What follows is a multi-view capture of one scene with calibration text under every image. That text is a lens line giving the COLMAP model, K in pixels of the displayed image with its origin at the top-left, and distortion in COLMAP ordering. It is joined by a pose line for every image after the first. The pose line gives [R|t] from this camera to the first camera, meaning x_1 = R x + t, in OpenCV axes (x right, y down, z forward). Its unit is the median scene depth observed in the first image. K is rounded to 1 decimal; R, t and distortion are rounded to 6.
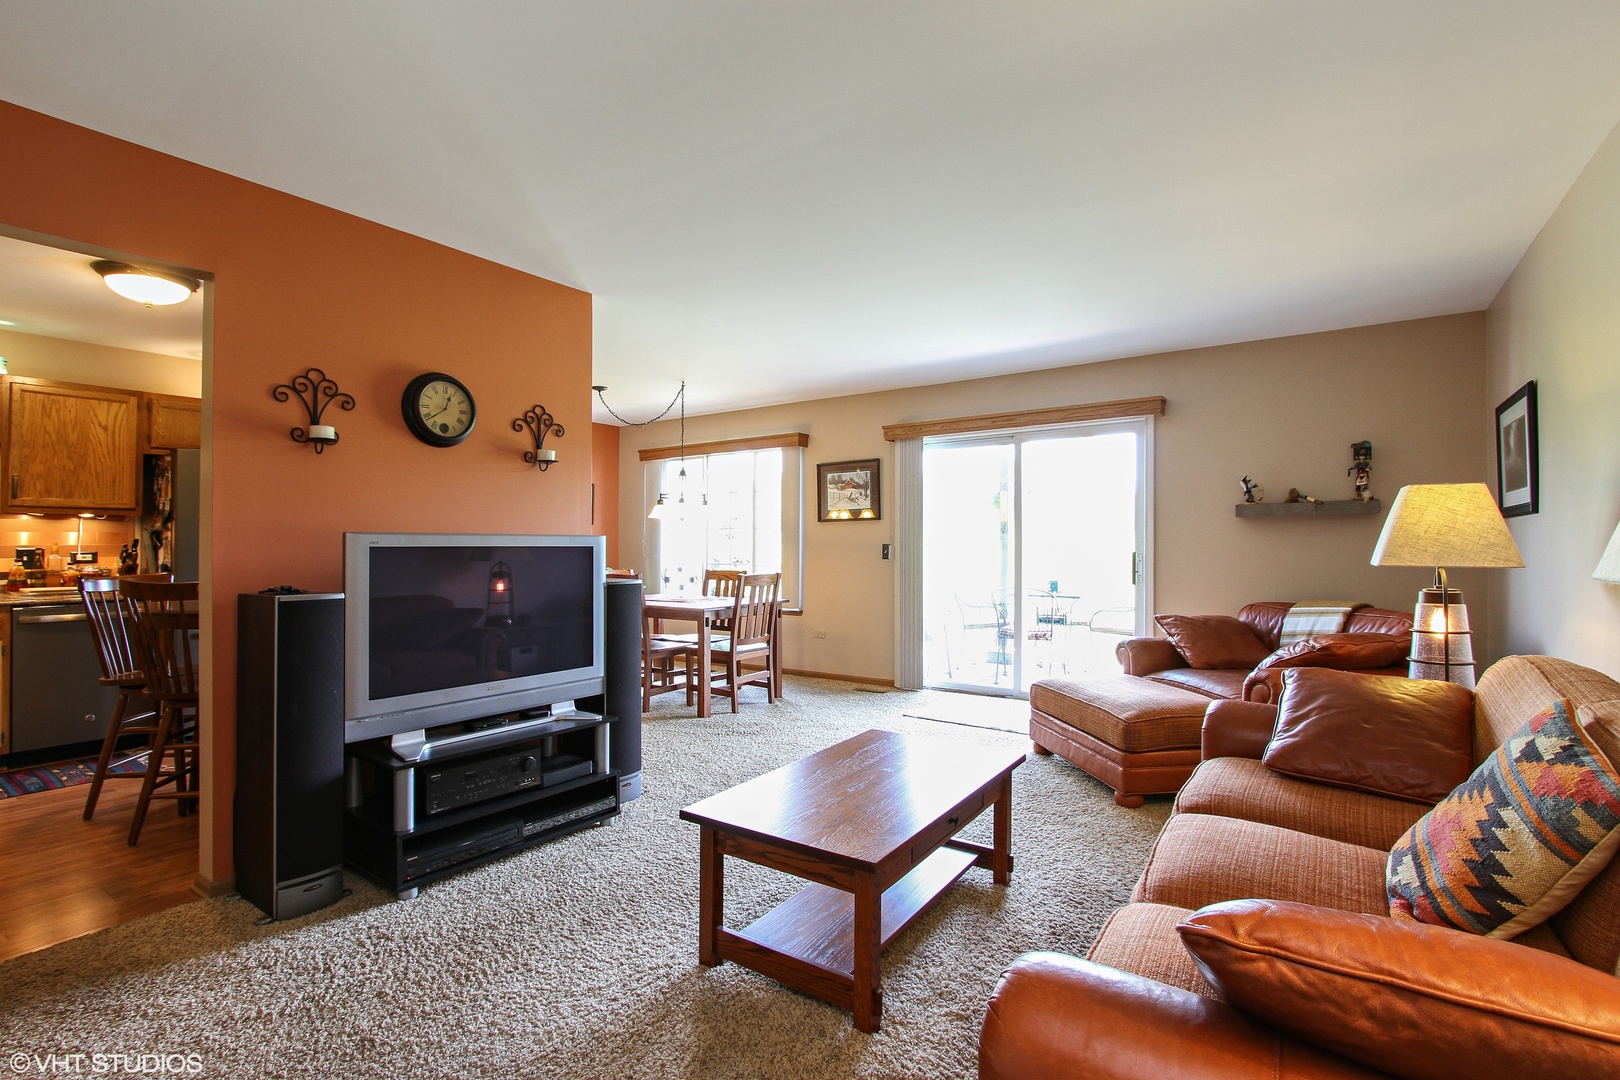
lens RADIAL K [[749.5, 0, 815.1], [0, 749.5, 536.0], [0, 0, 1]] dist [-0.000935, 0.000236]
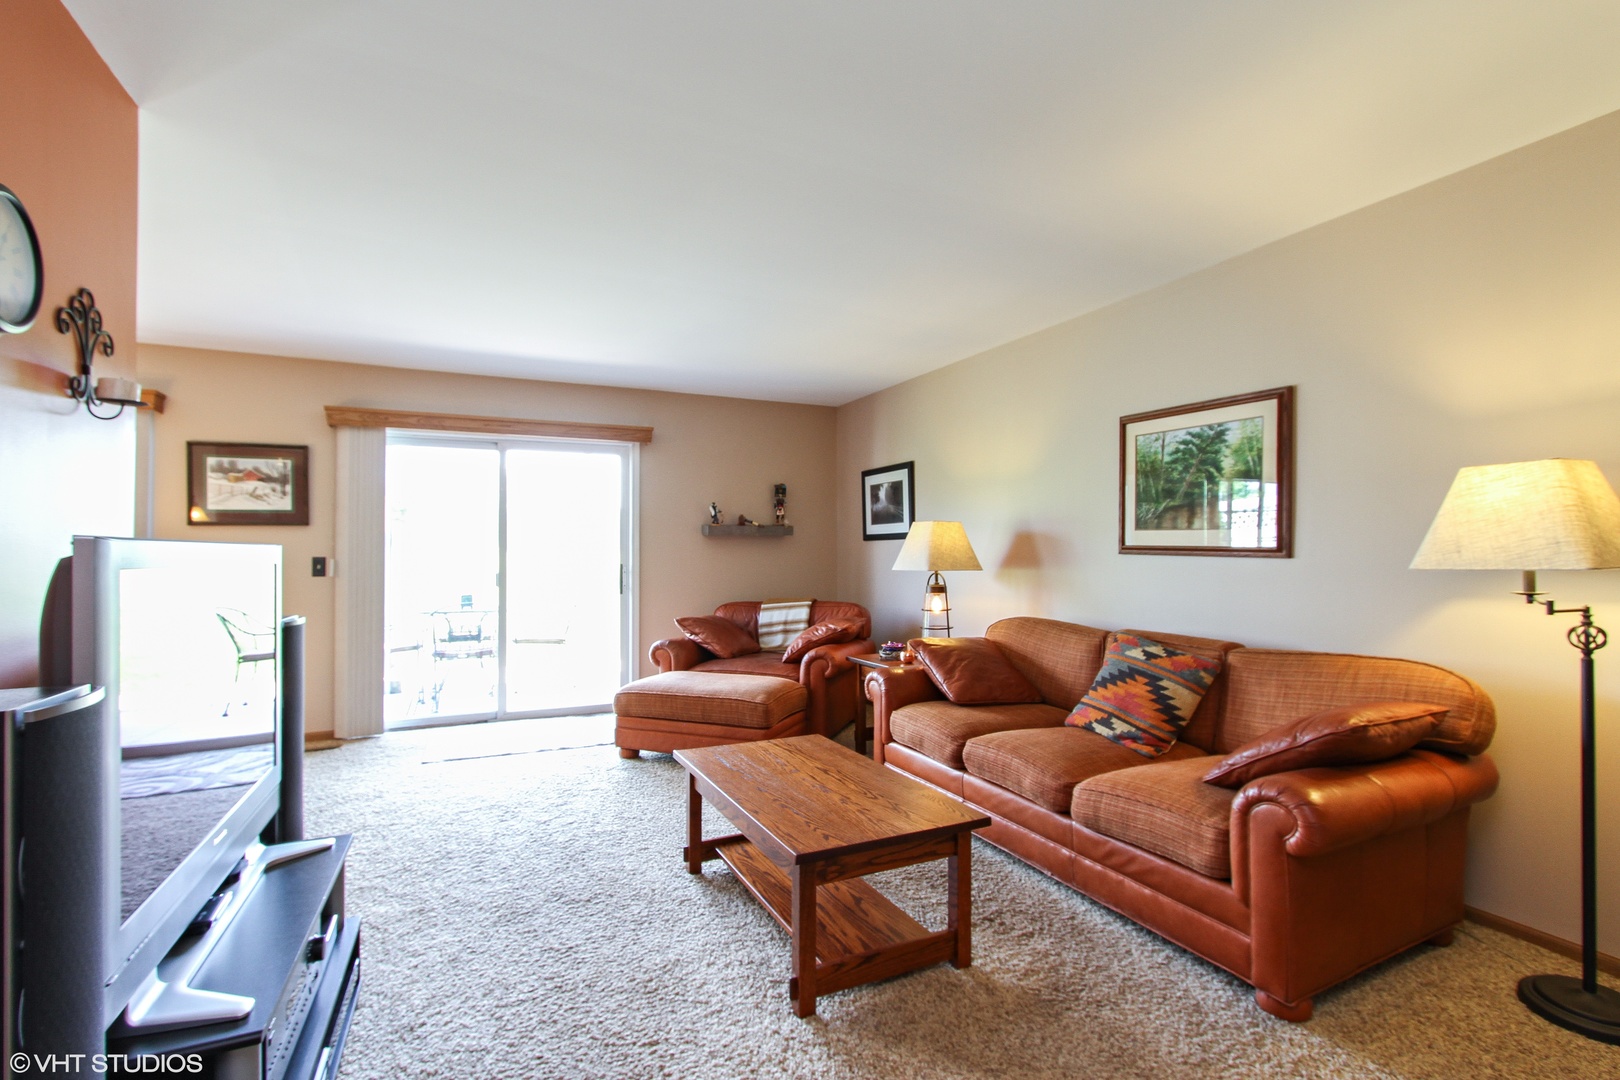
lens RADIAL K [[742.6, 0, 810.0], [0, 742.6, 540.0], [0, 0, 1]] dist [-0.002519, -0.000052]
pose [[0.507666, 0.019194, 0.861340, -0.421361], [-0.008662, 0.999815, -0.017175, 0.002184], [-0.861510, 0.001258, 0.507738, 0.236040]]
